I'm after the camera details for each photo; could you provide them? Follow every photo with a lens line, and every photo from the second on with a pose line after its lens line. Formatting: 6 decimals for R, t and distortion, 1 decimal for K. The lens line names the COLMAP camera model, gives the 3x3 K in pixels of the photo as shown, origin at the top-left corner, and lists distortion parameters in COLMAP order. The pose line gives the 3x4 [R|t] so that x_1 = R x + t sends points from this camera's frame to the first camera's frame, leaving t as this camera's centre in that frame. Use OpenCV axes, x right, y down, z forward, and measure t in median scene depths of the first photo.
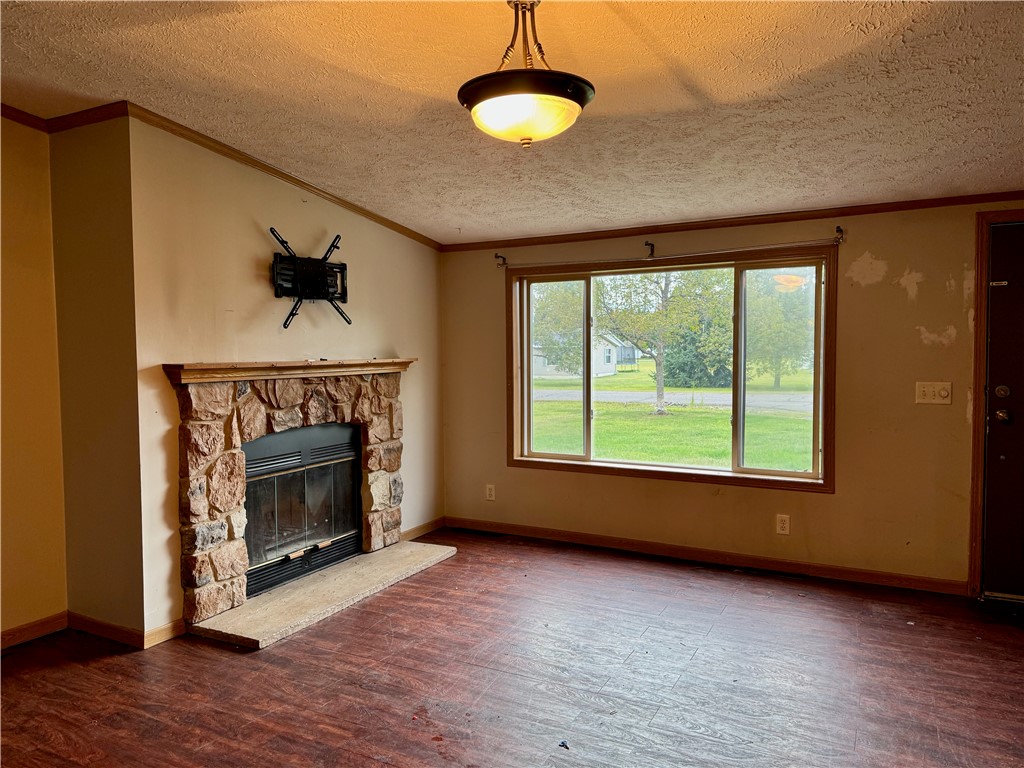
lens RADIAL K [[710.2, 0, 514.2], [0, 710.2, 389.9], [0, 0, 1]] dist [0.072739, -0.085732]
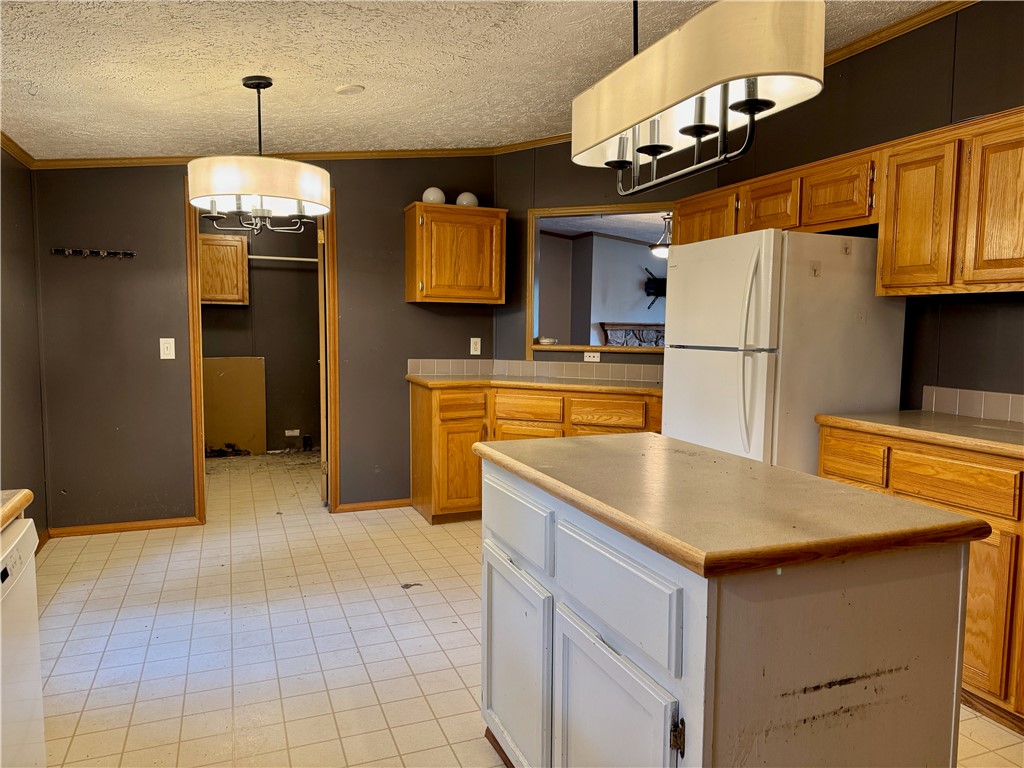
lens RADIAL K [[710.2, 0, 514.2], [0, 710.2, 389.9], [0, 0, 1]] dist [0.072739, -0.085732]
pose [[0.758282, 0.074890, -0.647610, 0.874342], [-0.054121, 0.997182, 0.051944, 0.082519], [0.649676, -0.004339, 0.760199, -1.079578]]
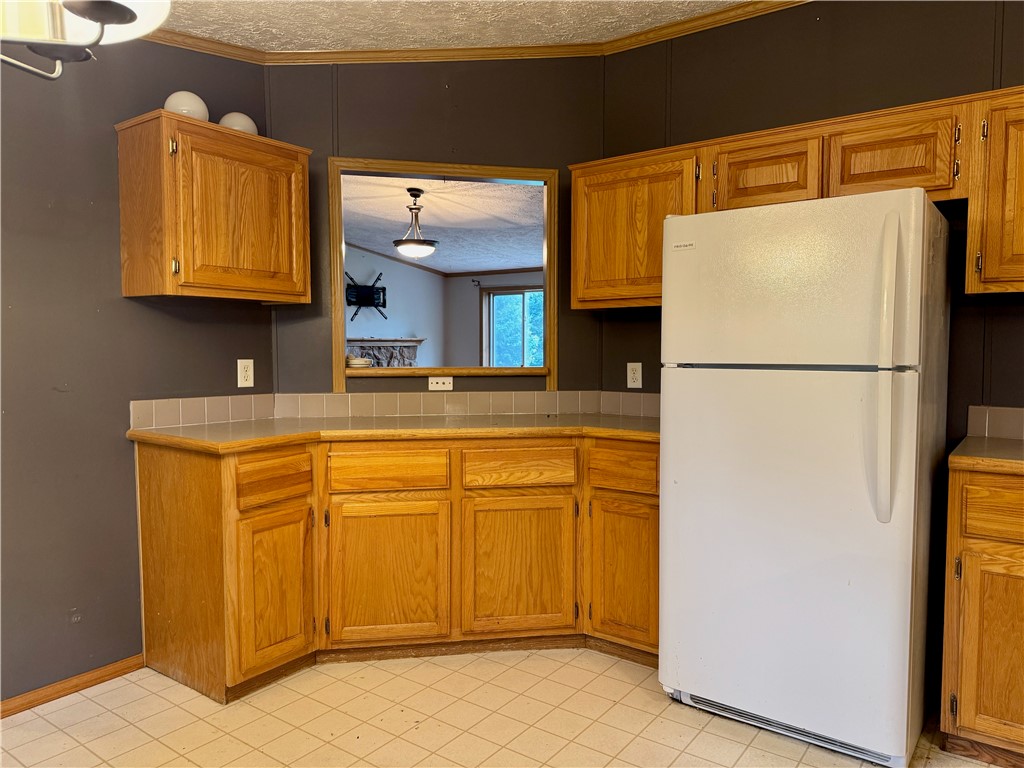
lens RADIAL K [[710.2, 0, 514.2], [0, 710.2, 389.9], [0, 0, 1]] dist [0.072739, -0.085732]
pose [[0.989834, 0.016604, -0.141258, 0.402307], [-0.015711, 0.999849, 0.007435, 0.082098], [0.141360, -0.005140, 0.989945, -0.888215]]
